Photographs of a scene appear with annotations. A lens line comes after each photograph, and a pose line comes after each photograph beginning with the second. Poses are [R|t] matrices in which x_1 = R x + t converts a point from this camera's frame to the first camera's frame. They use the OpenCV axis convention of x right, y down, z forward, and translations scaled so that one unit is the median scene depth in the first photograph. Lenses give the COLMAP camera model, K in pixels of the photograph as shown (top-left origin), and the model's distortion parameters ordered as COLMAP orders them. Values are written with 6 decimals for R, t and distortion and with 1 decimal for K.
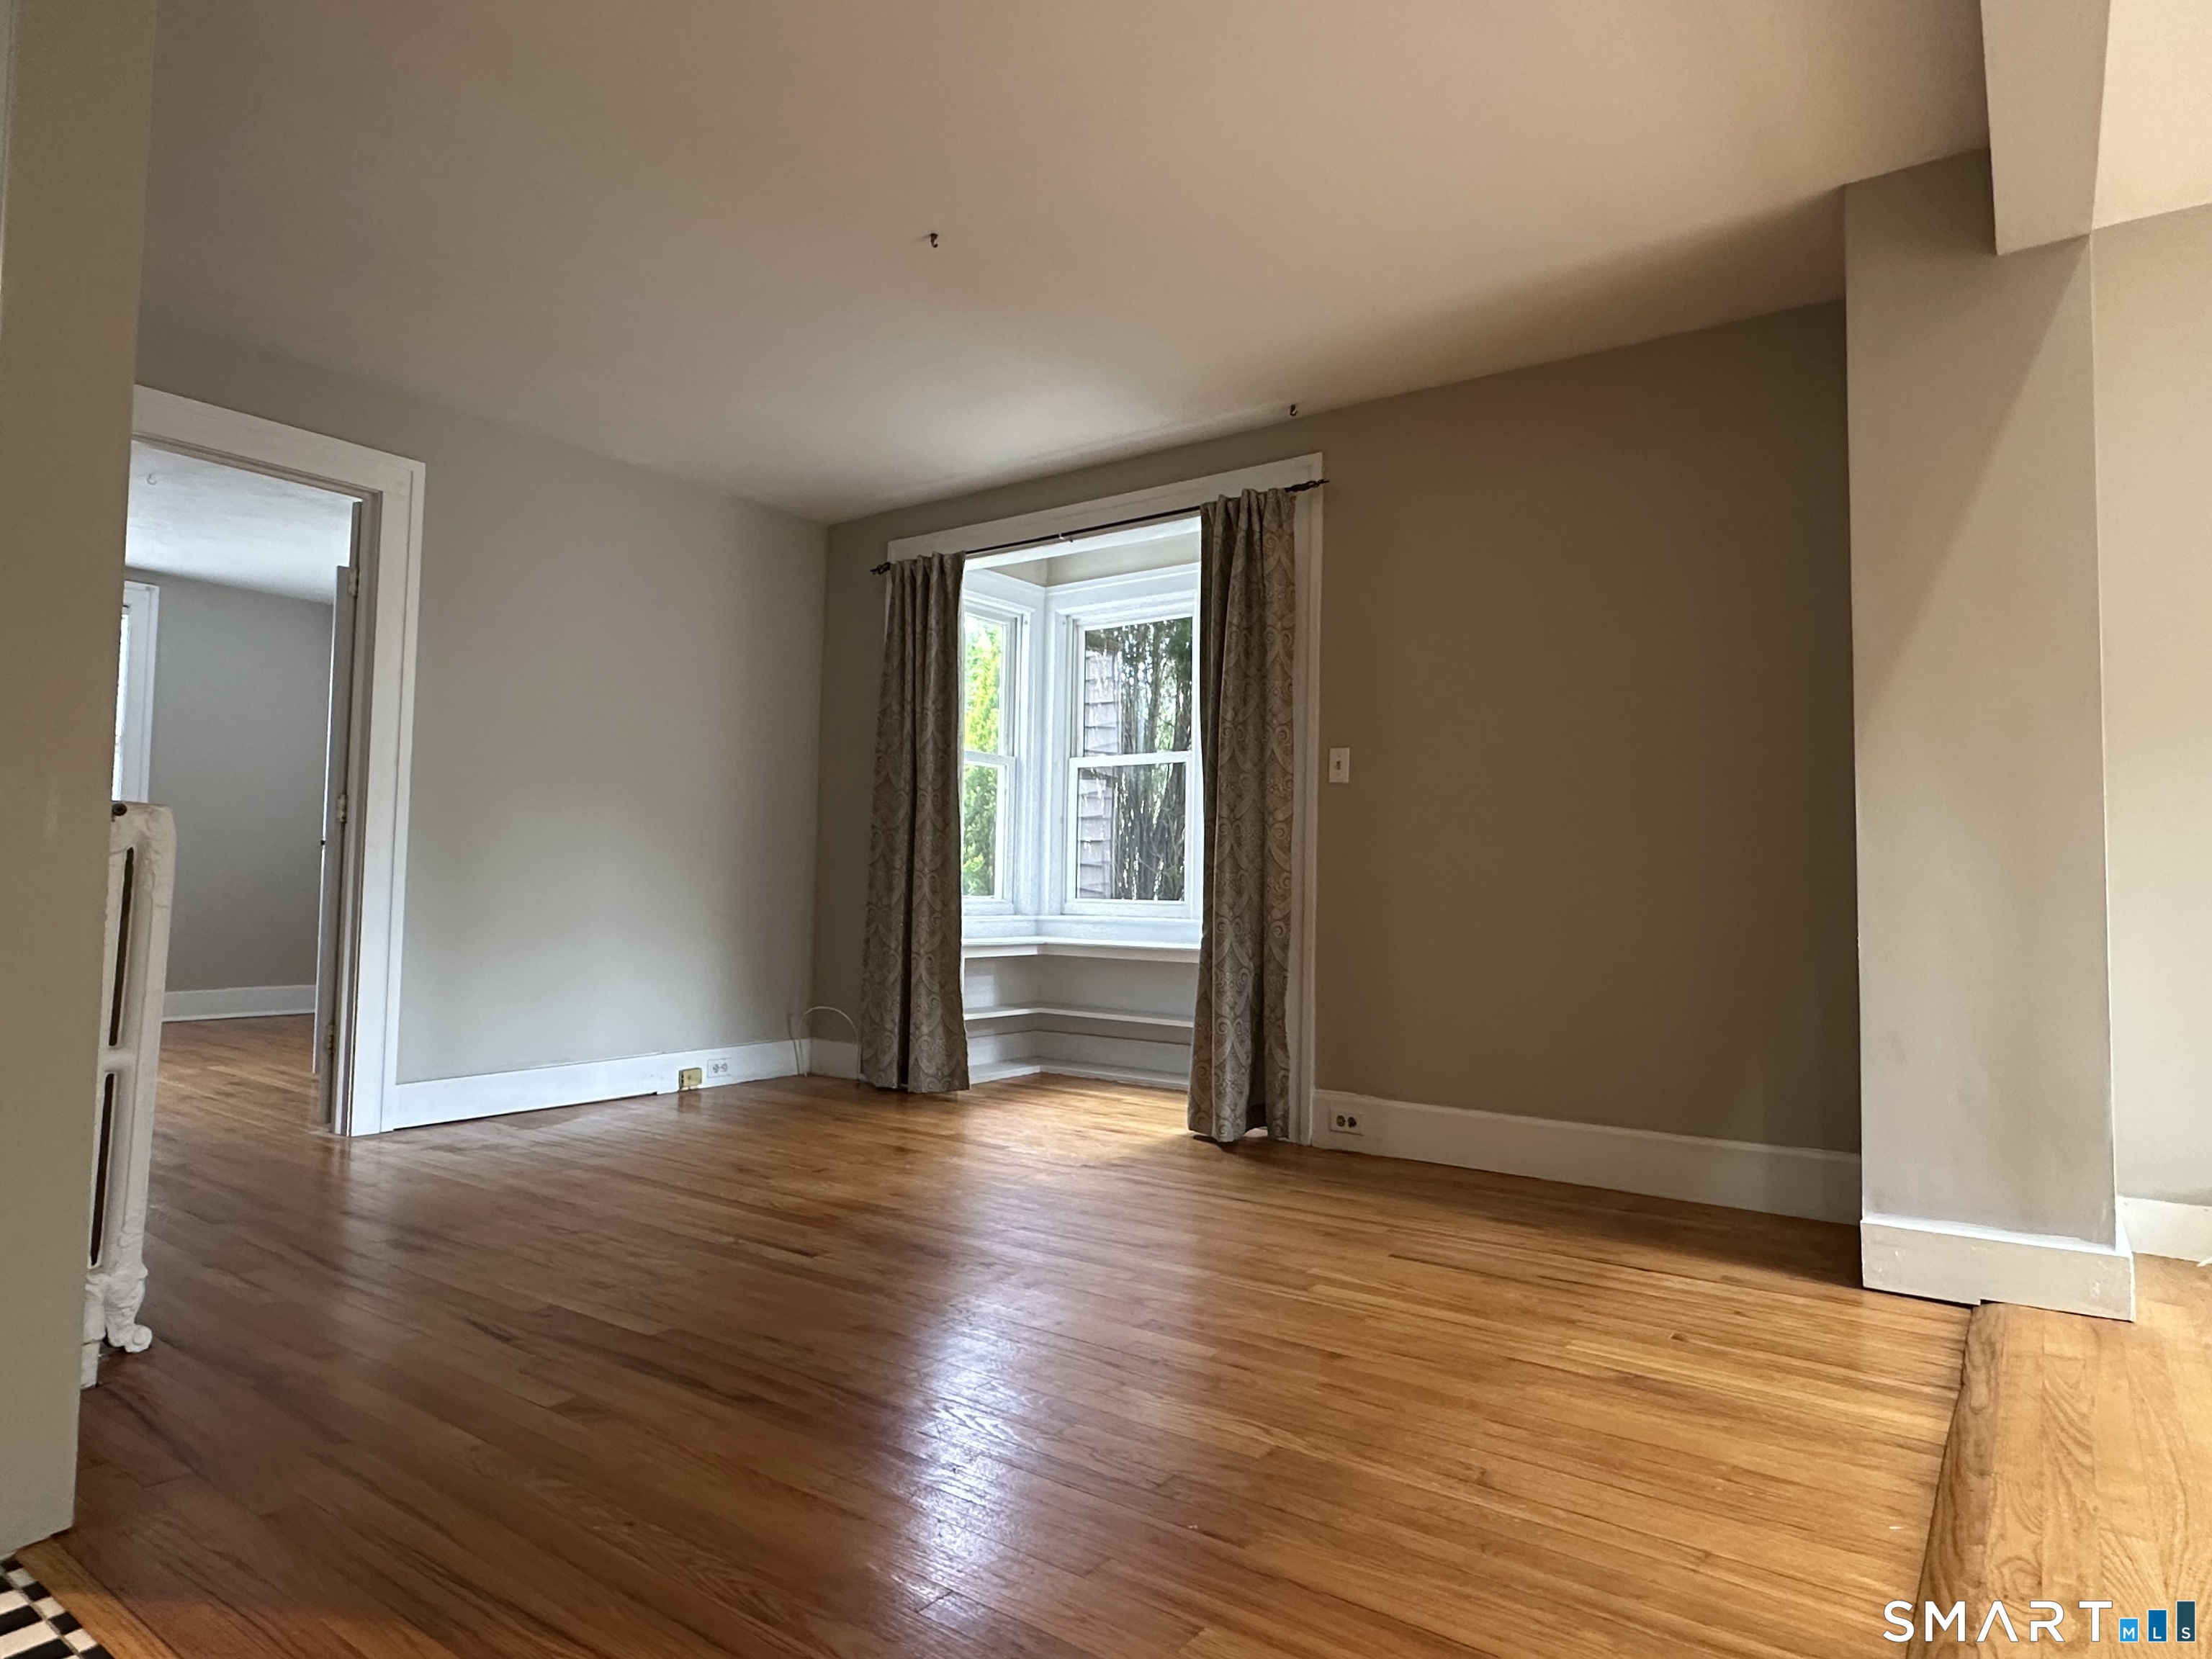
lens RADIAL K [[1298.6, 0, 1105.4], [0, 1298.6, 826.3], [0, 0, 1]] dist [-0.005844, 0.004999]
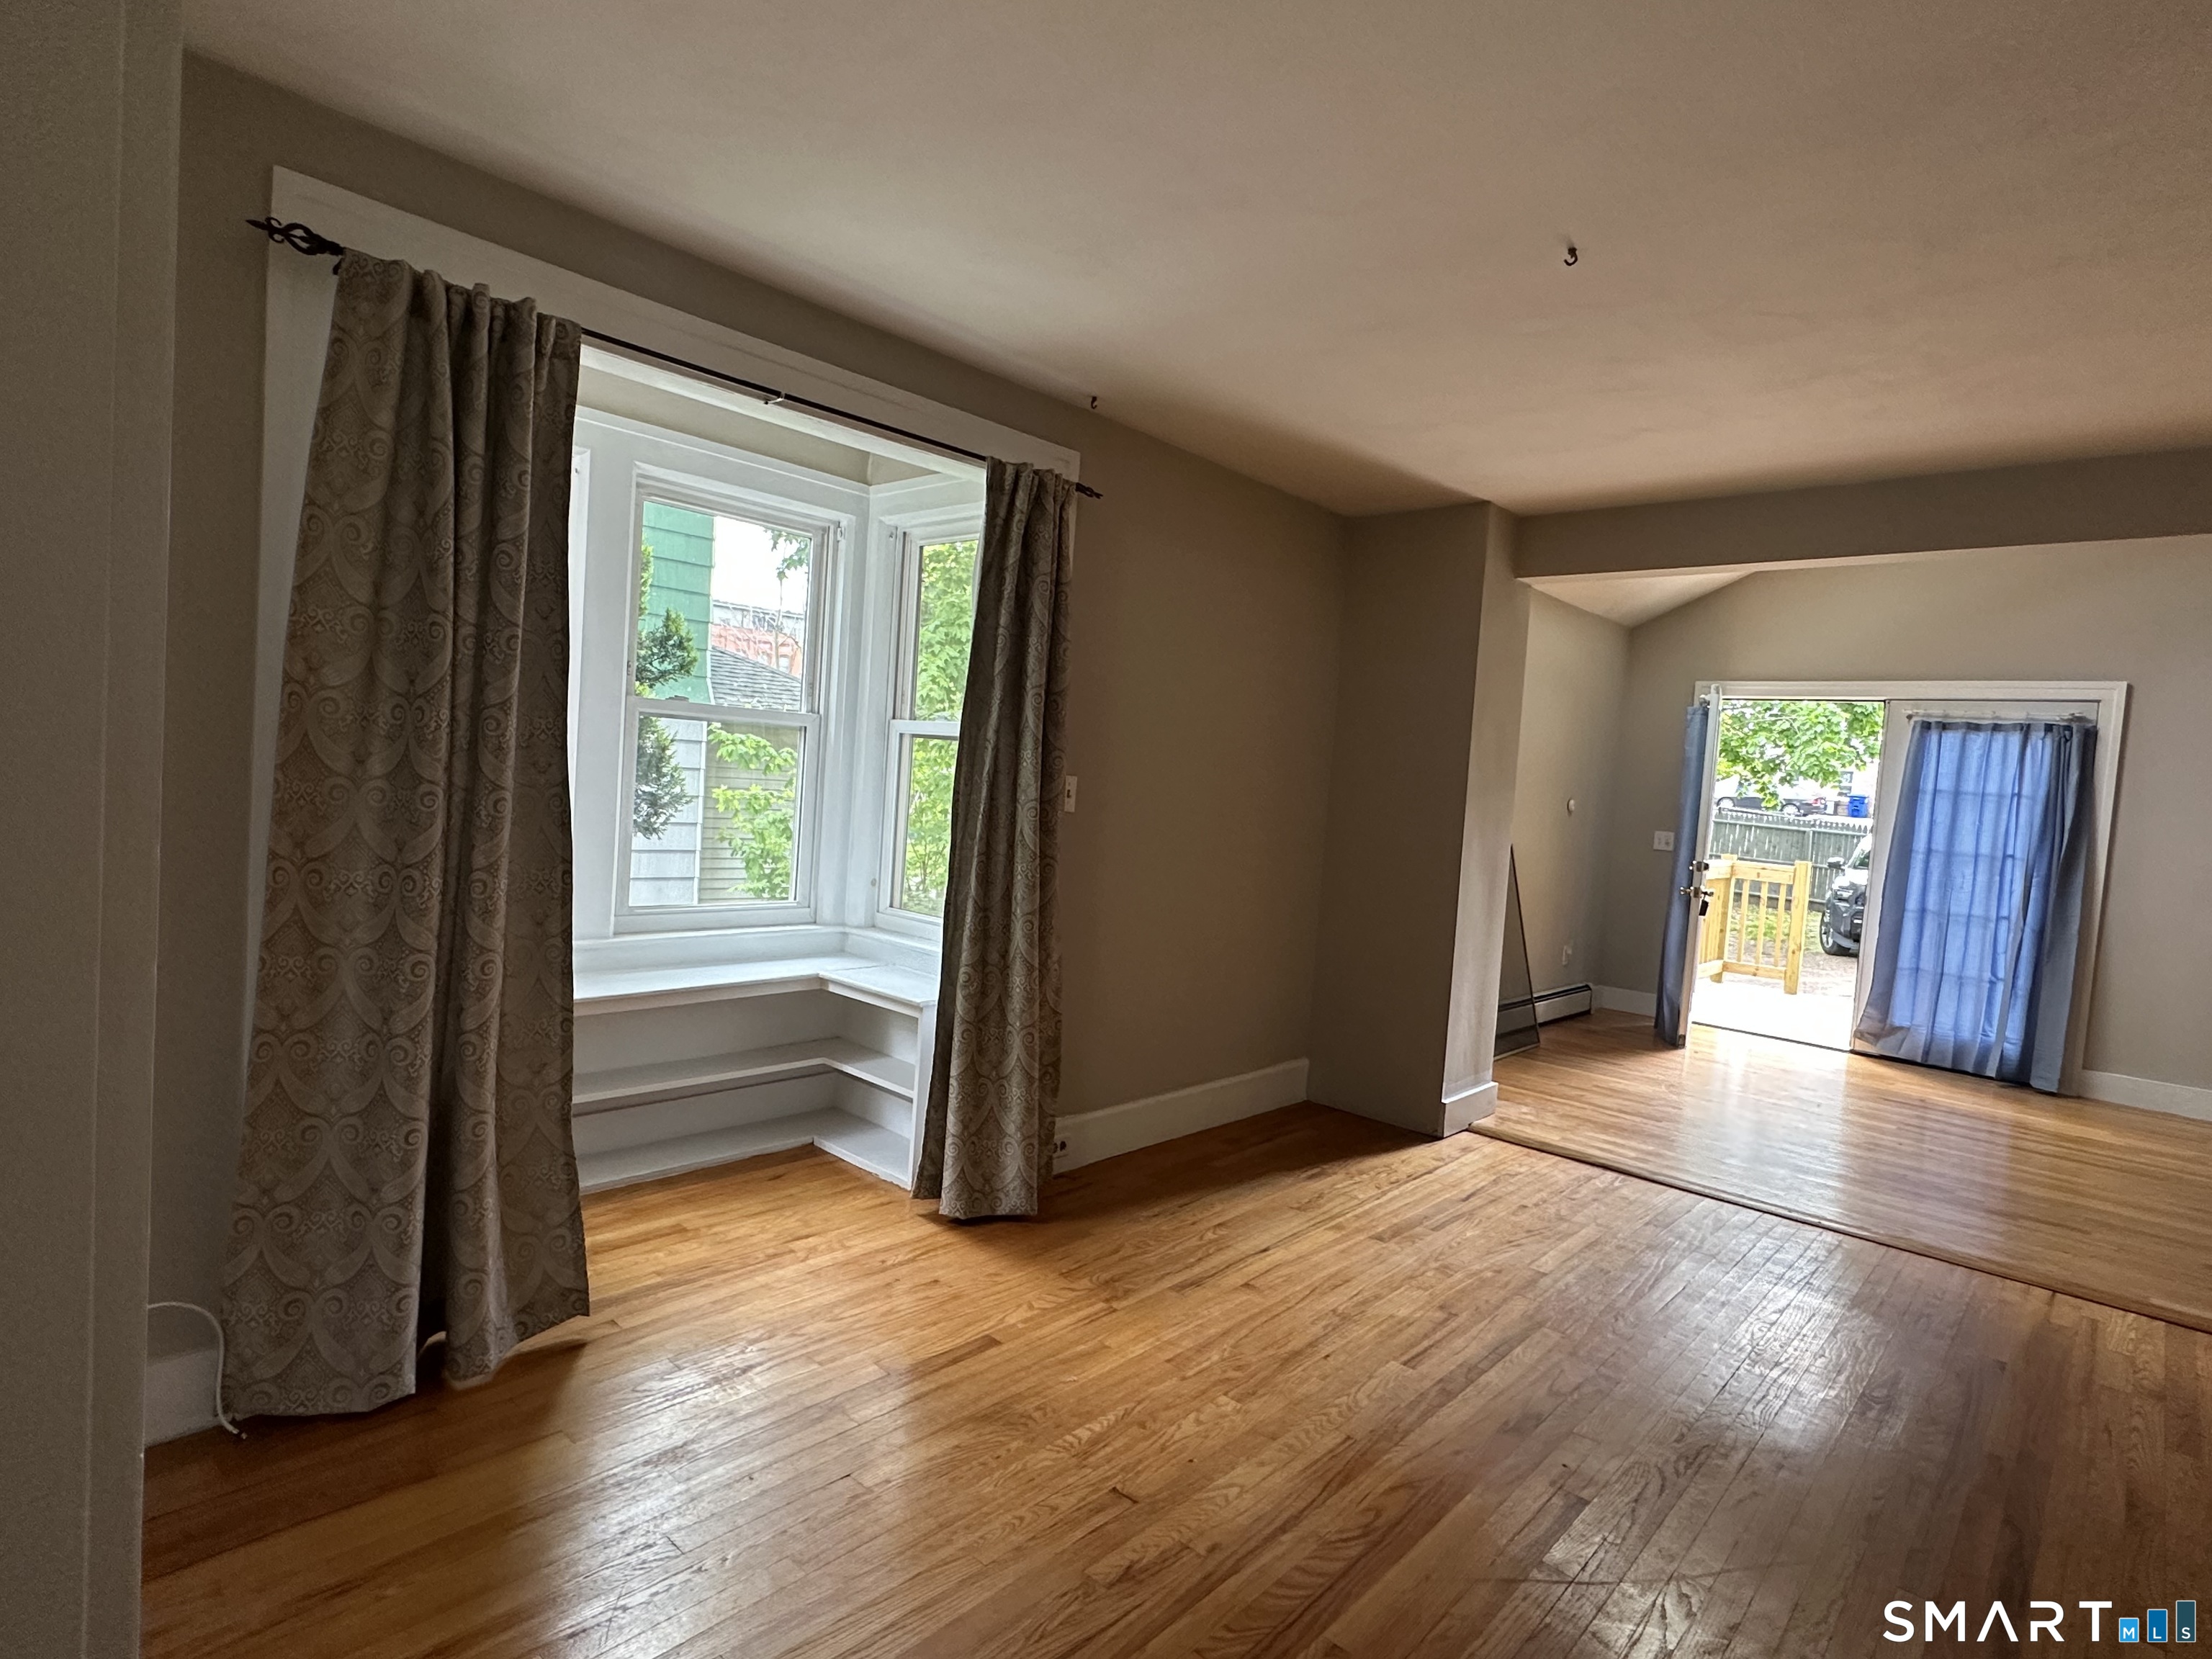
lens RADIAL K [[1148.3, 0, 1105.8], [0, 1148.3, 829.7], [0, 0, 1]] dist [0.000912, 0.000760]
pose [[0.113855, -0.060696, 0.991642, -0.630071], [-0.115052, 0.990611, 0.073842, -0.081660], [-0.986813, -0.122498, 0.105803, 0.827298]]
